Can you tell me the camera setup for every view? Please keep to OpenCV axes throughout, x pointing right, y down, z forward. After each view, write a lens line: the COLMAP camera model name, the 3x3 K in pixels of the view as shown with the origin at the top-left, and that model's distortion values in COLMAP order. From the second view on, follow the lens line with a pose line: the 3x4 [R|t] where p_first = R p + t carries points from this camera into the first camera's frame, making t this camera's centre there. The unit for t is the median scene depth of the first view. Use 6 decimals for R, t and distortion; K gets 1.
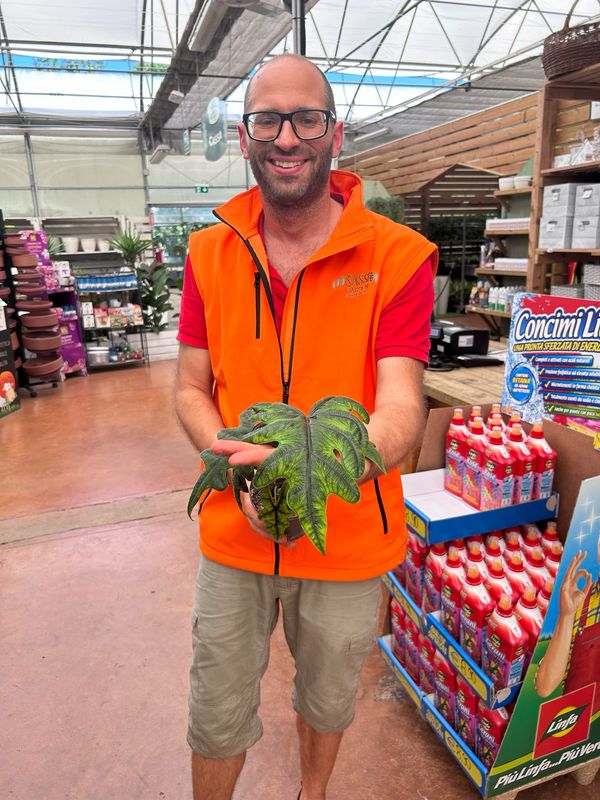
lens RADIAL K [[590.9, 0, 300.0], [0, 590.9, 400.0], [0, 0, 1]] dist [0.155651, -0.000036]
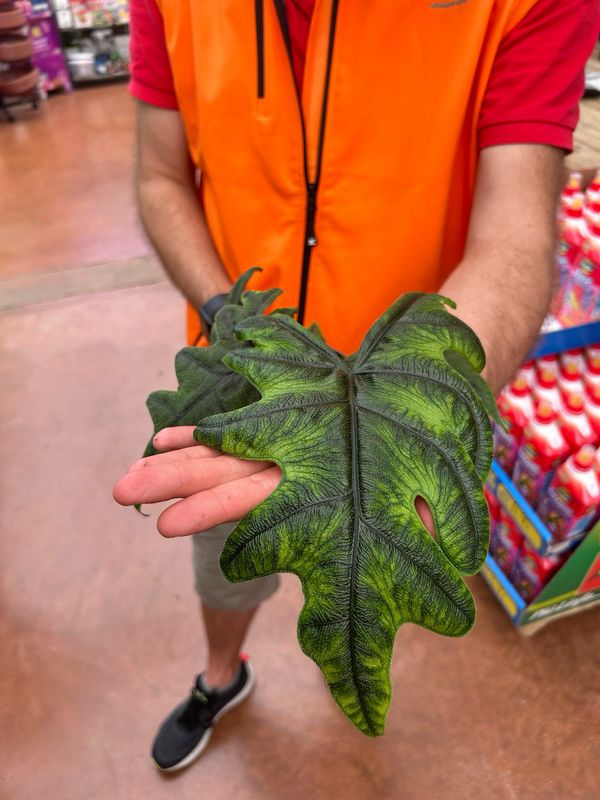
lens RADIAL K [[649.9, 0, 300.0], [0, 649.9, 400.0], [0, 0, 1]] dist [0.184917, -0.248587]
pose [[0.998904, 0.030775, -0.035267, -0.002911], [-0.015193, 0.925853, 0.377577, -0.050356], [0.044272, -0.376628, 0.925306, 0.204635]]
